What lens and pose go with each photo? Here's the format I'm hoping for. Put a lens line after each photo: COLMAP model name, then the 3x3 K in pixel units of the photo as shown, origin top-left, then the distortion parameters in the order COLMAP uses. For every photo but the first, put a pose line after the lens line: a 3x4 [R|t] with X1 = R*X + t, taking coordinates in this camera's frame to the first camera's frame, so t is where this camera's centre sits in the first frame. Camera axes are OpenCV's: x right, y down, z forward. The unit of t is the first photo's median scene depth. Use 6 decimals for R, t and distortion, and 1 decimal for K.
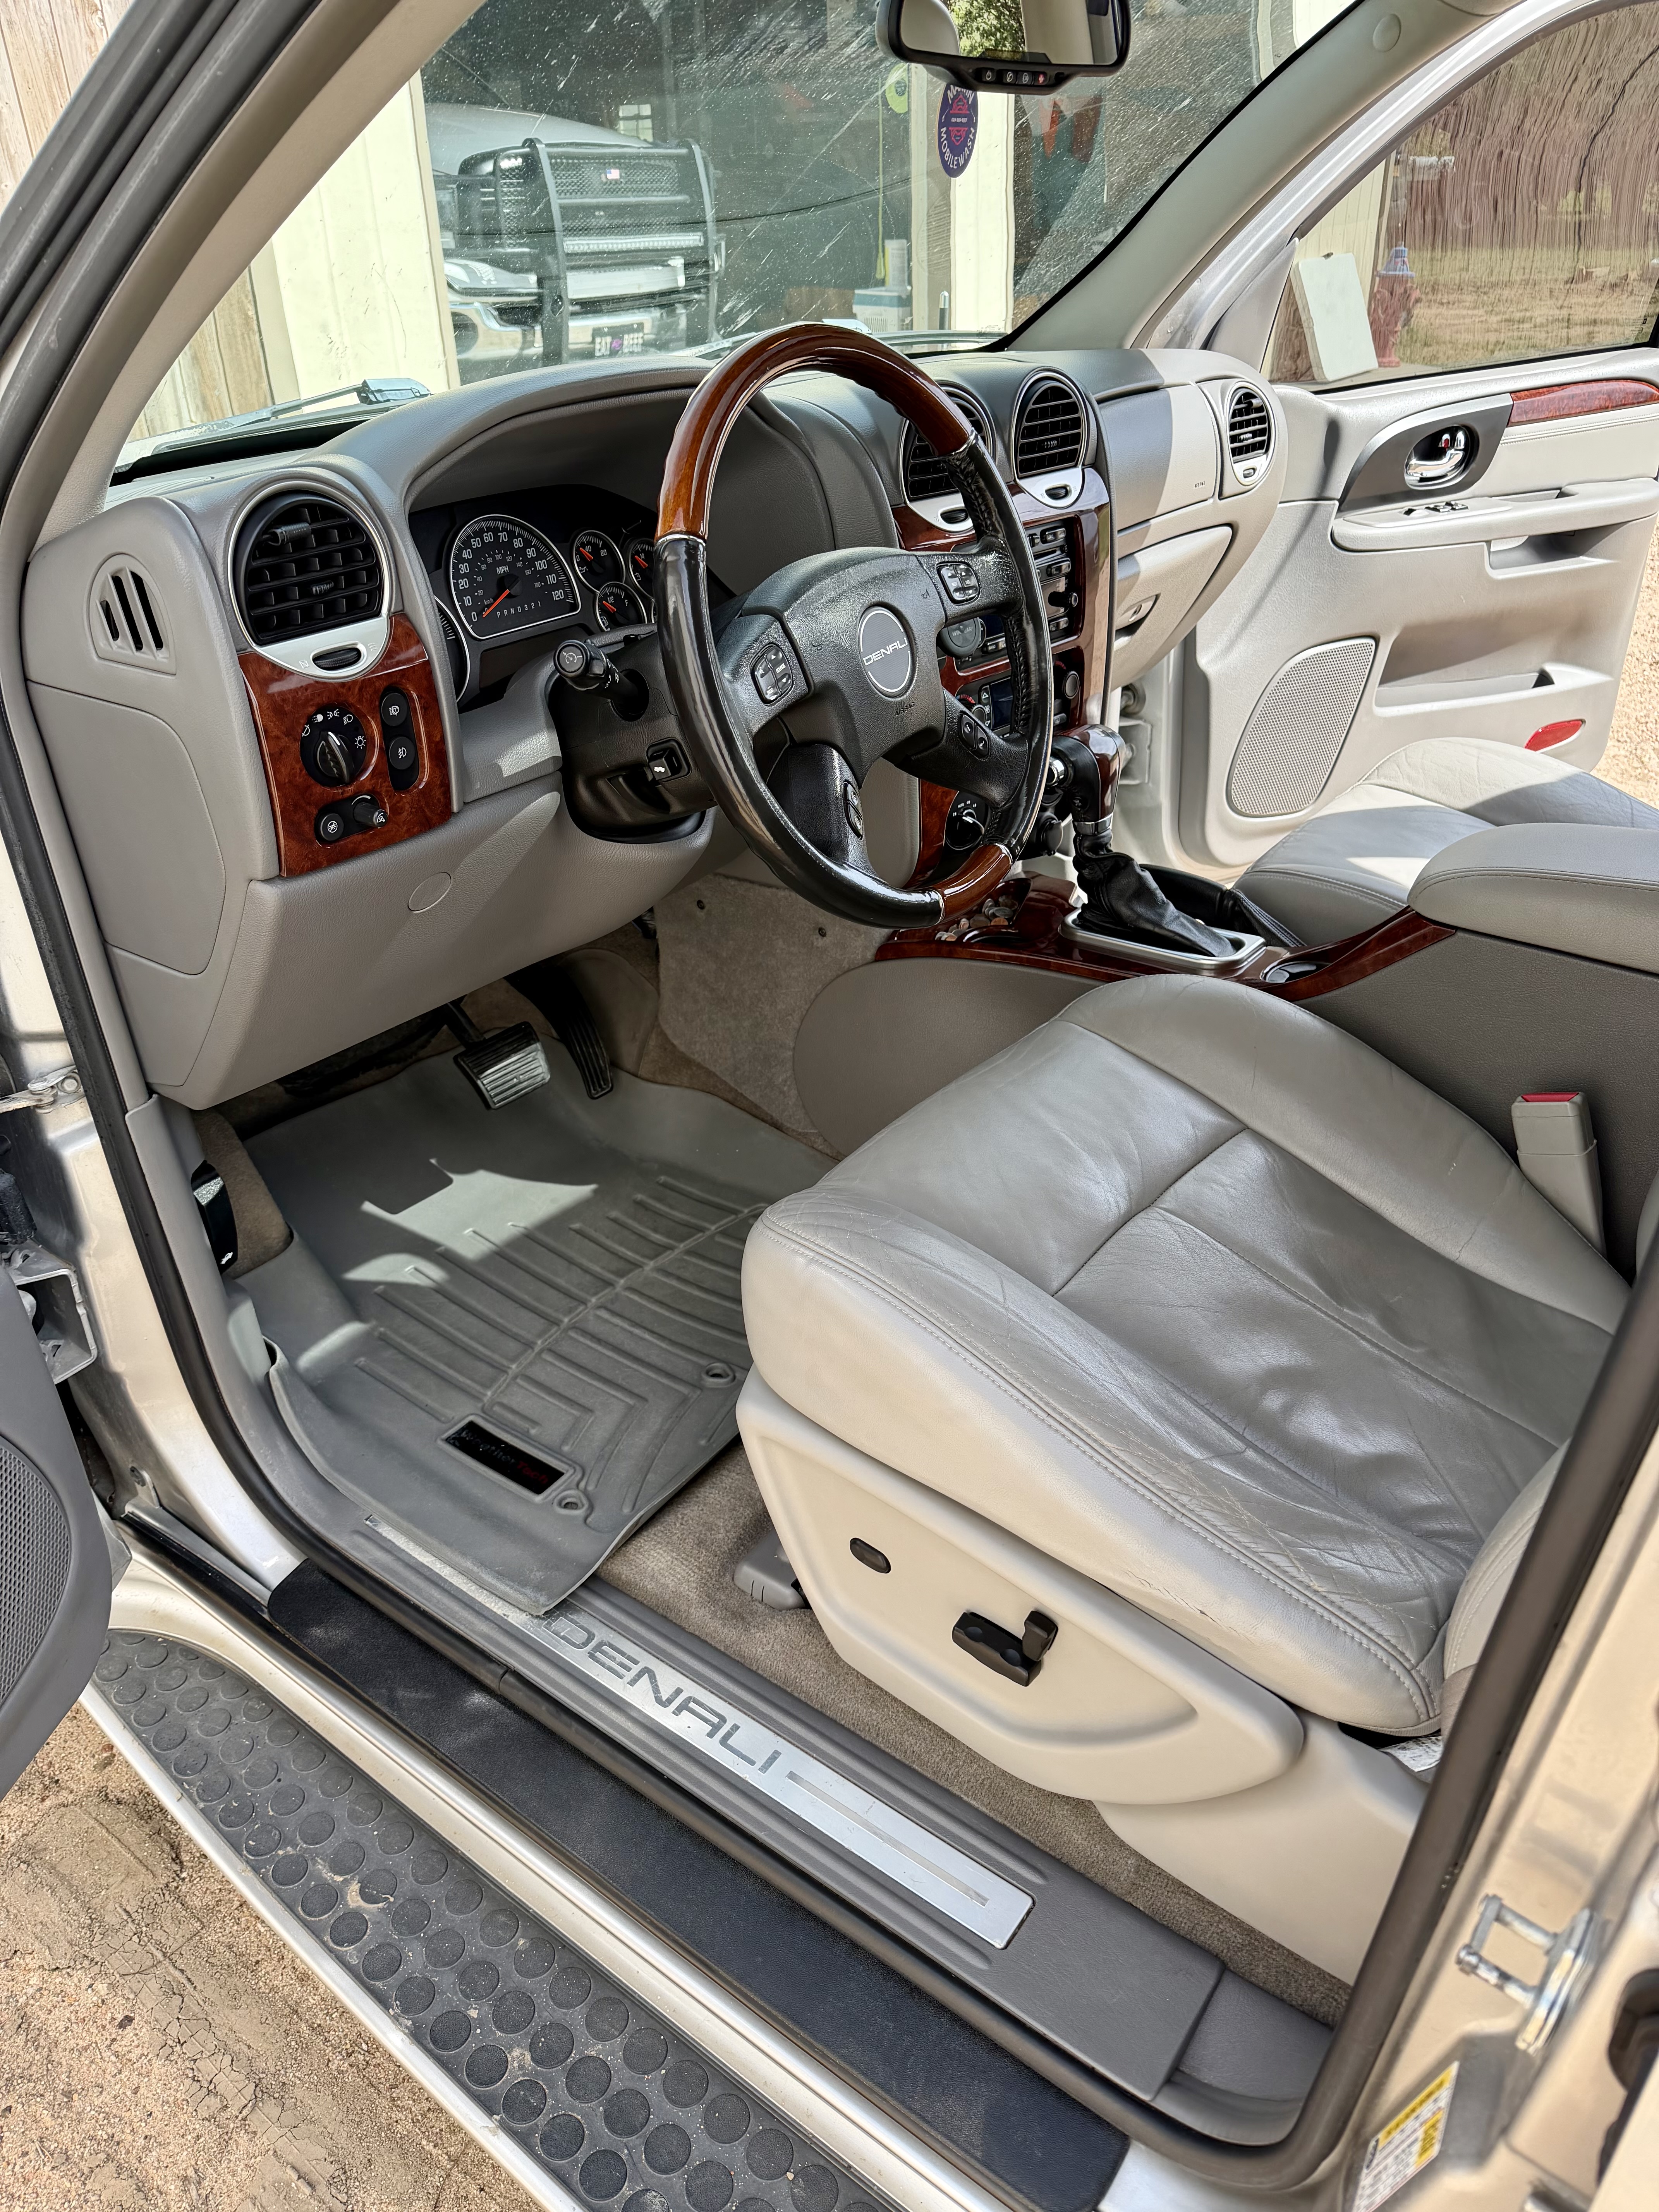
lens RADIAL K [[1541.4, 0, 829.5], [0, 1541.4, 1106.0], [0, 0, 1]] dist [0.022827, -0.048075]
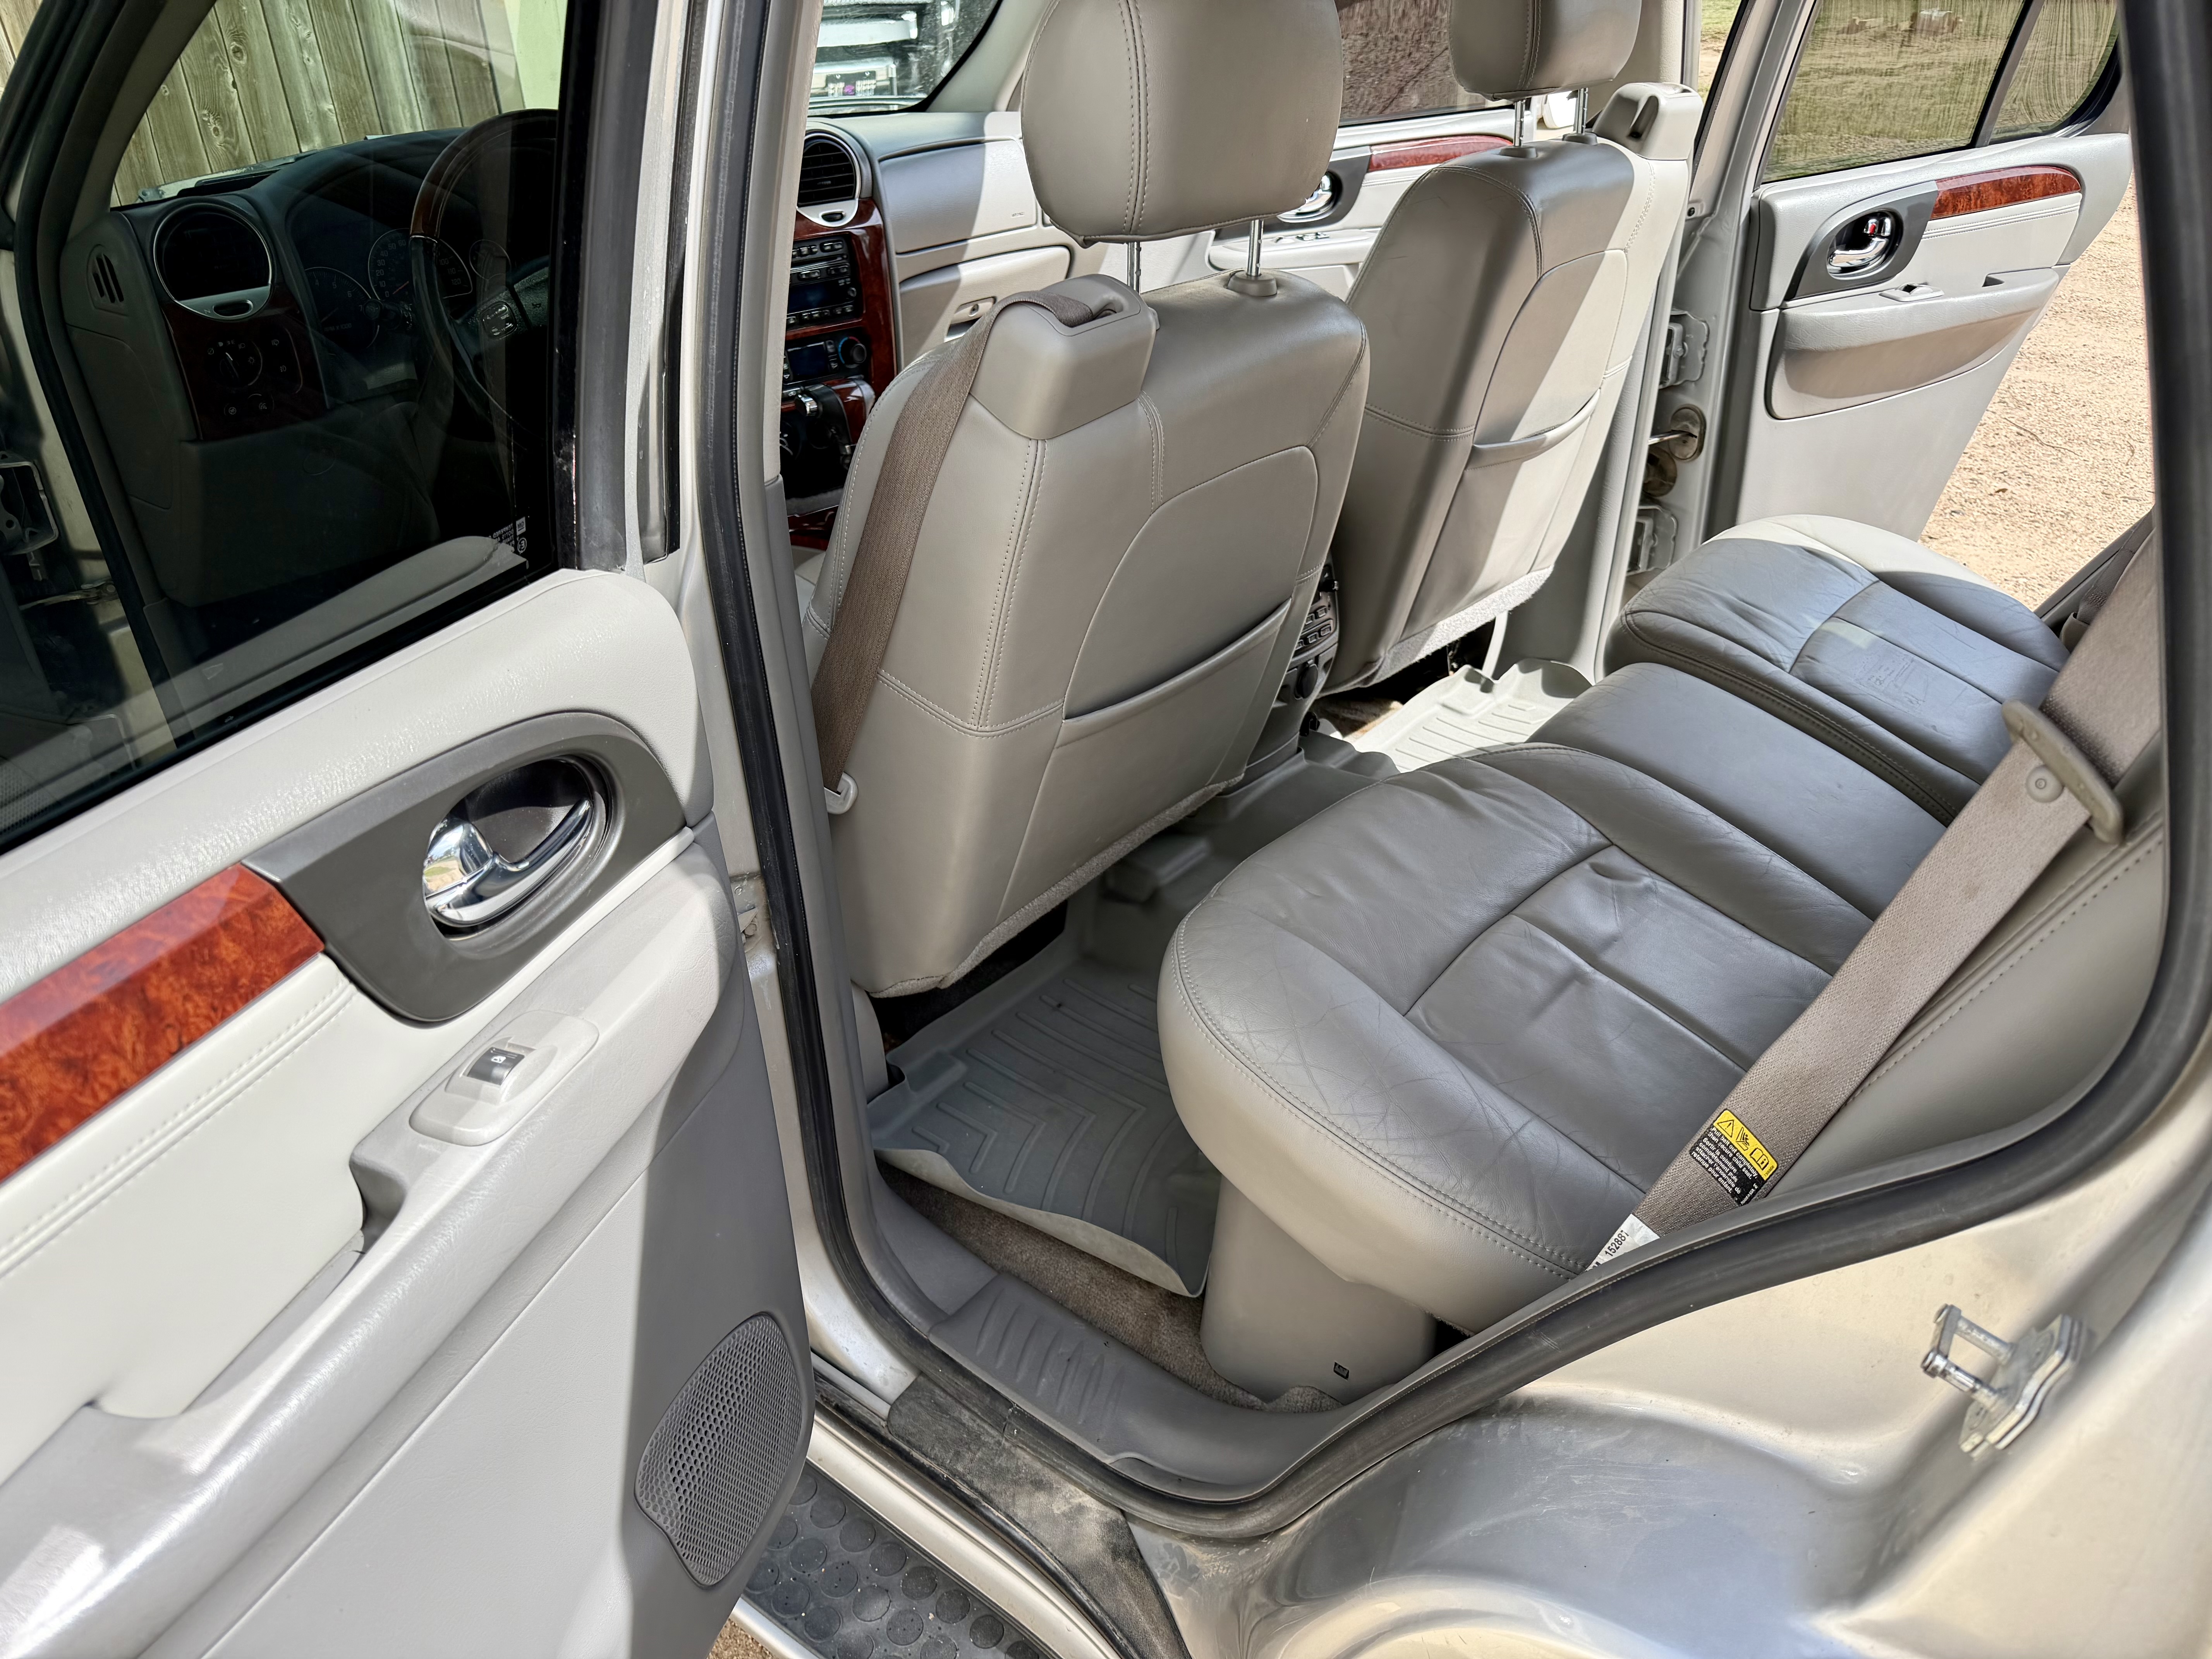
lens RADIAL K [[1546.5, 0, 1157.7], [0, 1546.5, 878.3], [0, 0, 1]] dist [-0.013039, -0.000684]
pose [[0.999834, 0.014541, -0.010945, 0.476717], [-0.014338, 0.999727, 0.018431, 0.189374], [0.011210, -0.018271, 0.999770, -0.446474]]
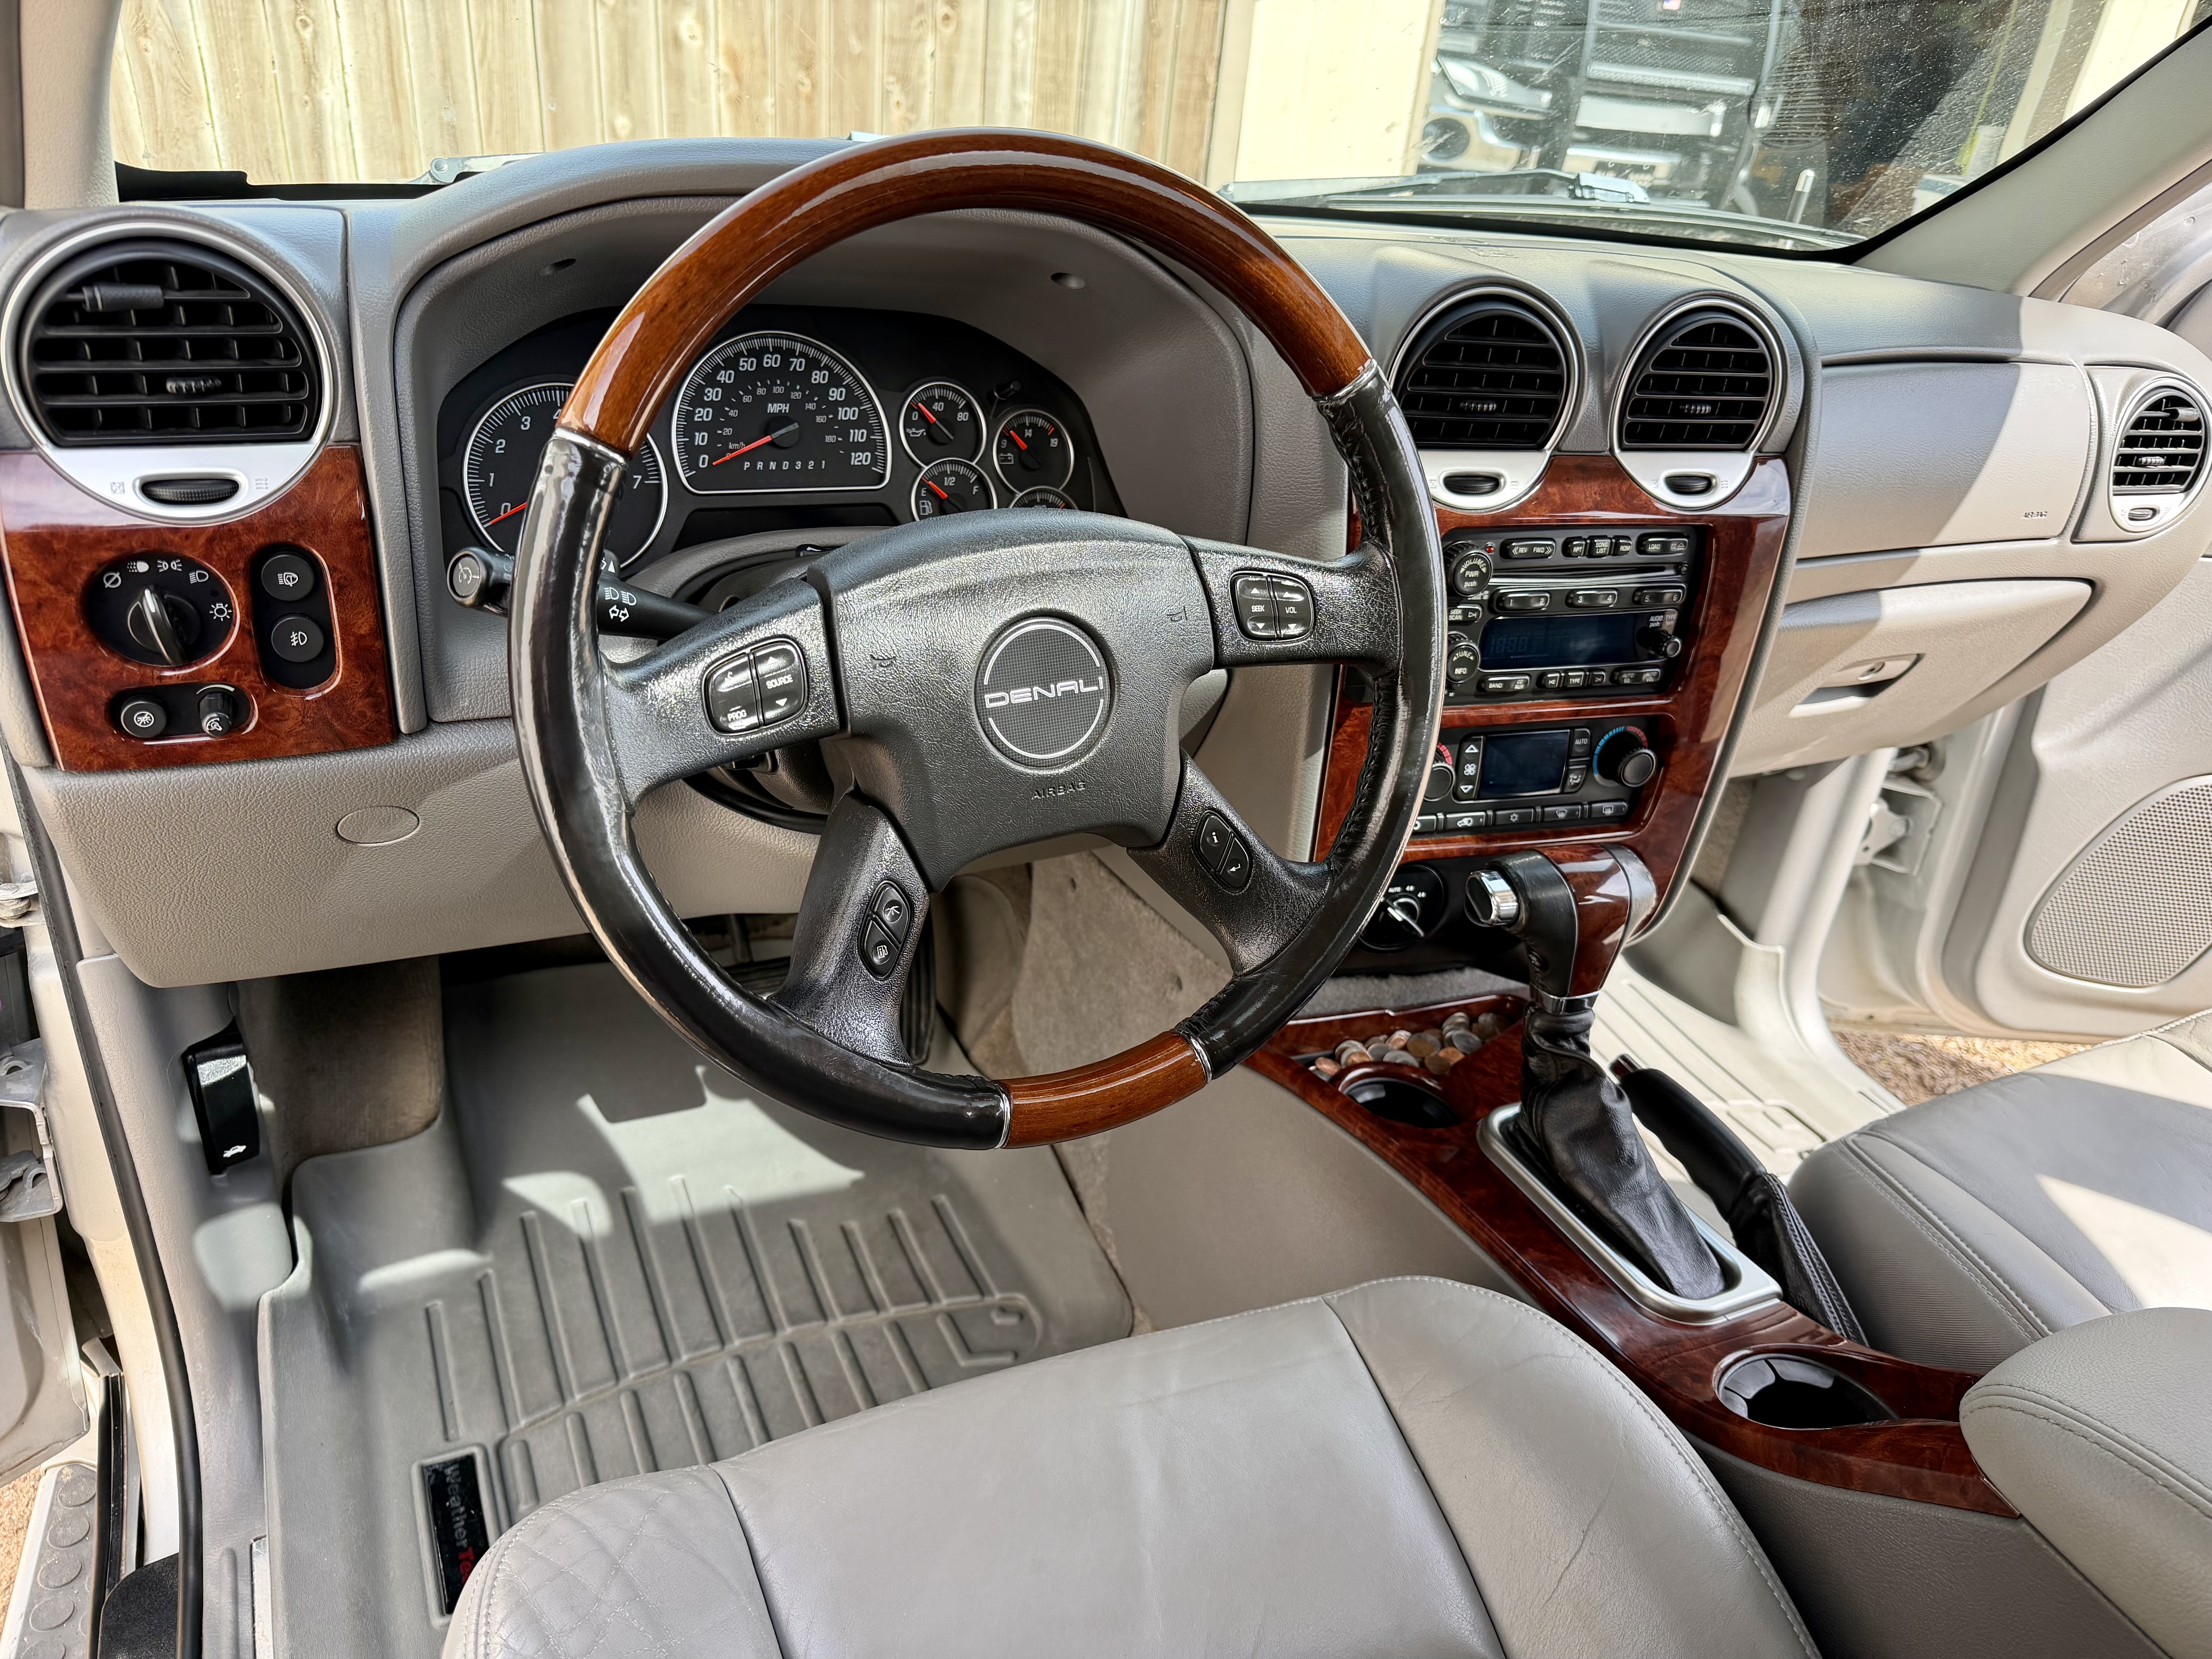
lens RADIAL K [[1541.4, 0, 1147.8], [0, 1541.4, 827.6], [0, 0, 1]] dist [0.022827, -0.048075]
pose [[0.882257, 0.318648, -0.346534, 0.216893], [-0.335046, 0.942108, 0.013288, -0.199426], [0.330707, 0.104381, 0.937943, 0.349925]]
